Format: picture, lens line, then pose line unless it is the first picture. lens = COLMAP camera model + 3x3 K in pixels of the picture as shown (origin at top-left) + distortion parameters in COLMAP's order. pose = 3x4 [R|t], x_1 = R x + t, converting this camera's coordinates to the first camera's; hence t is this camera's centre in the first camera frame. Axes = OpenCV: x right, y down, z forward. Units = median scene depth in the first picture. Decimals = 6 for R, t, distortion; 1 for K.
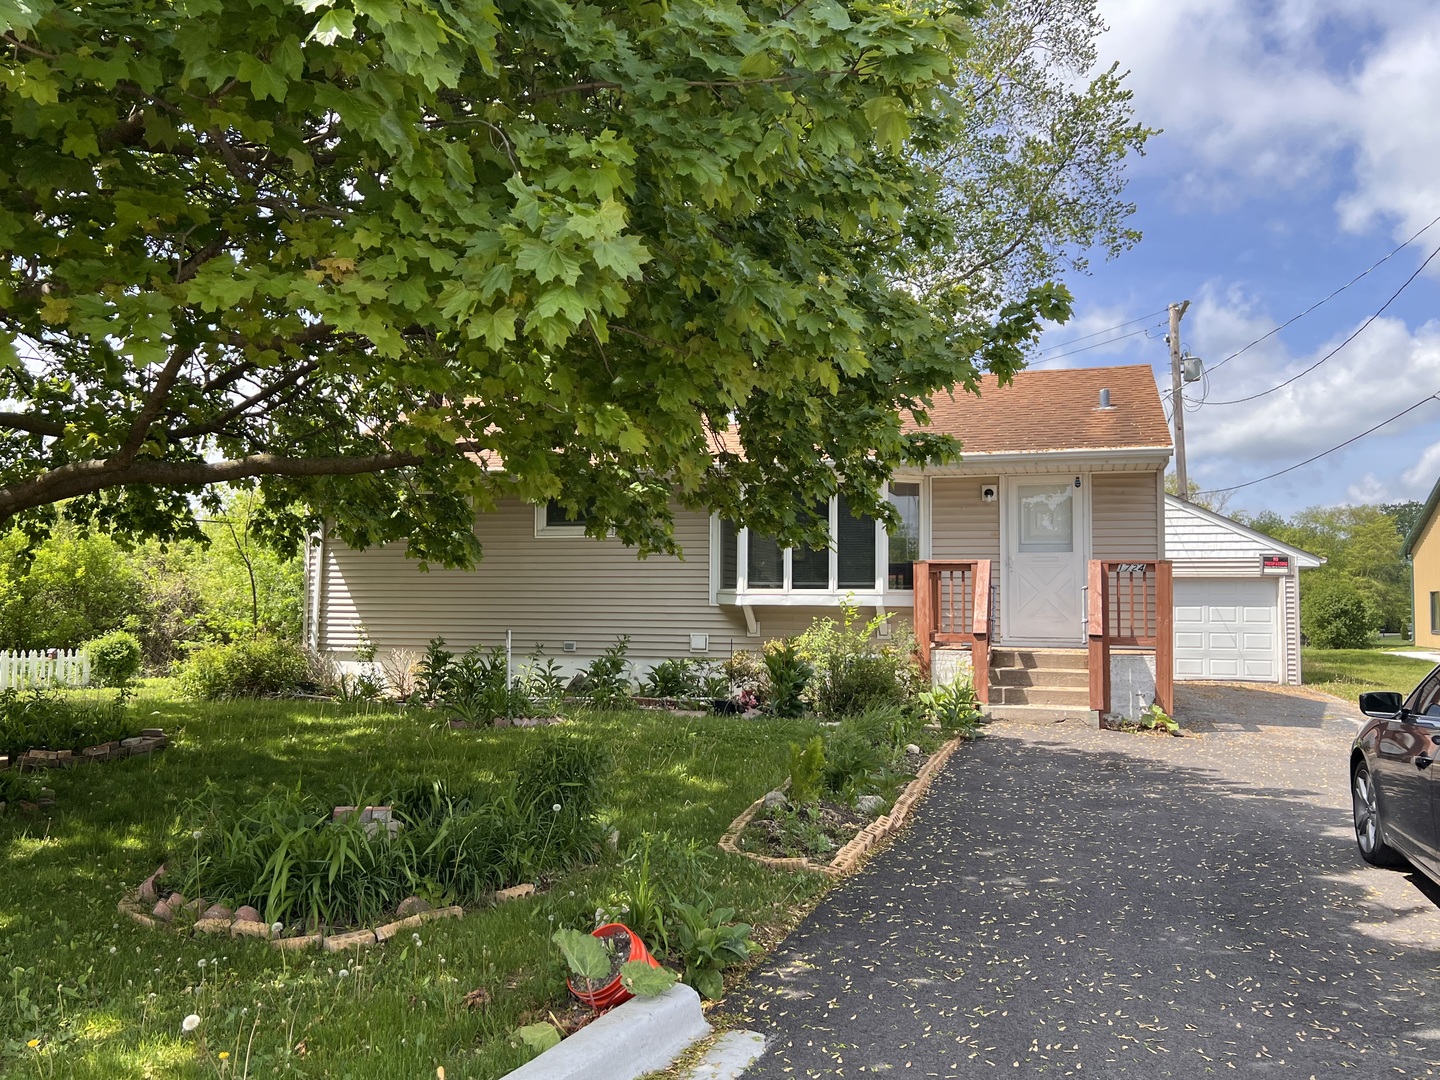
lens RADIAL K [[1176.2, 0, 720.1], [0, 1176.2, 540.2], [0, 0, 1]] dist [0.015702, 0.003113]
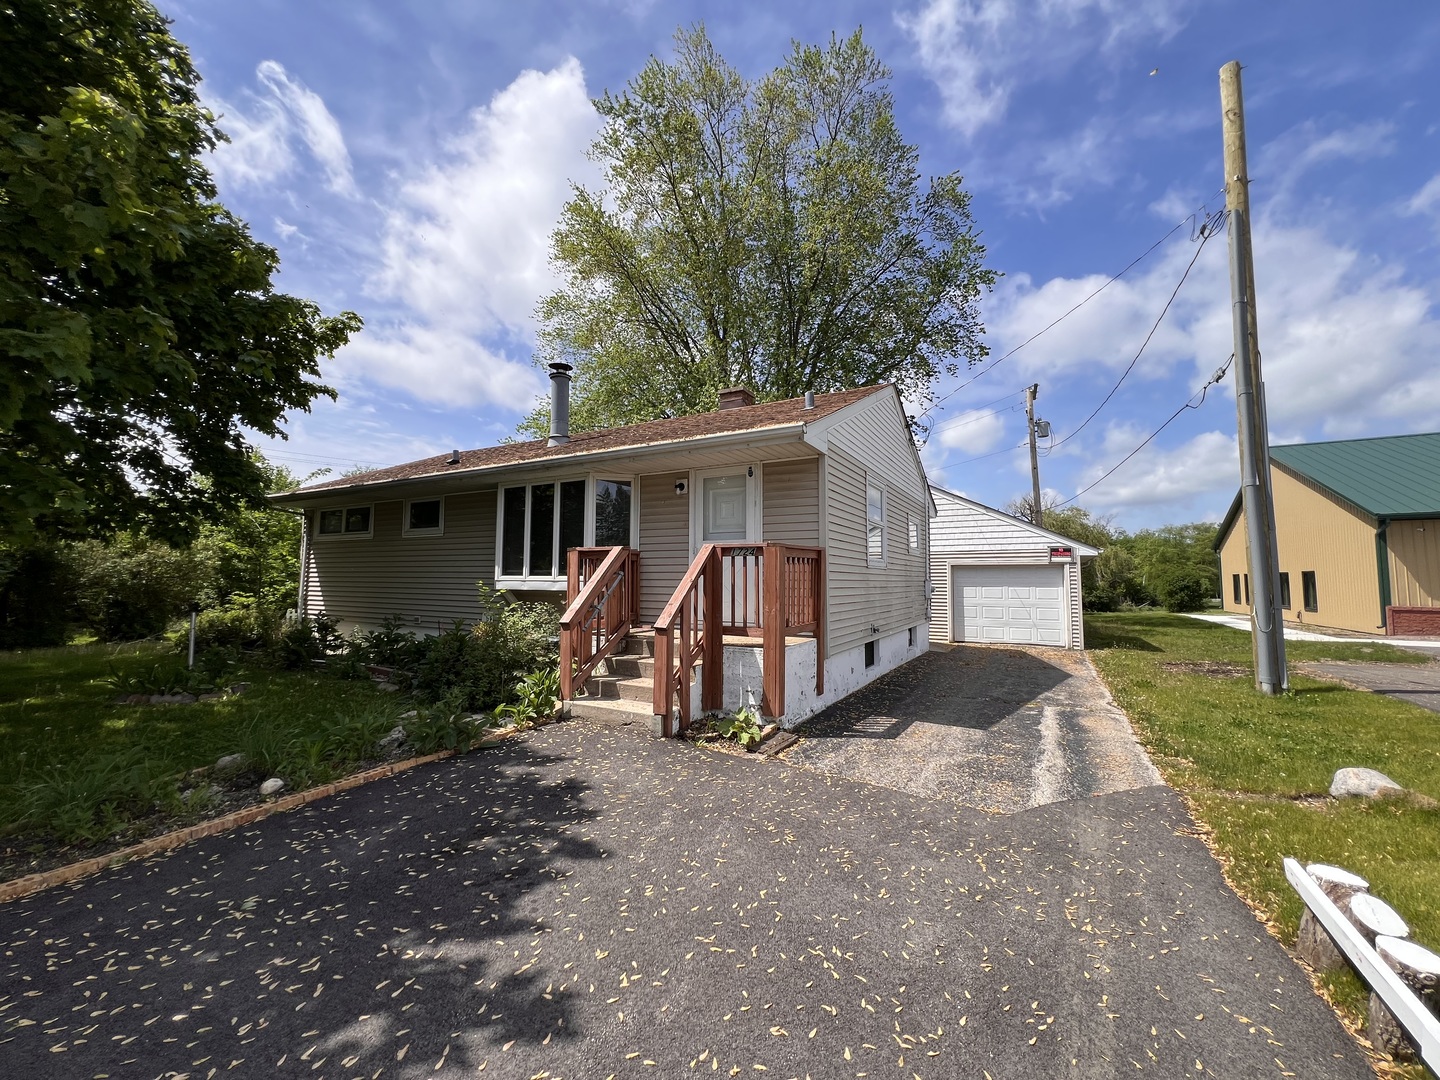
lens RADIAL K [[573.8, 0, 719.6], [0, 573.8, 538.3], [0, 0, 1]] dist [0.000287, 0.000333]
pose [[0.977489, -0.017262, -0.210280, 0.239693], [0.012668, 0.999651, -0.023172, 0.013000], [0.210607, 0.019986, 0.977367, 0.313789]]
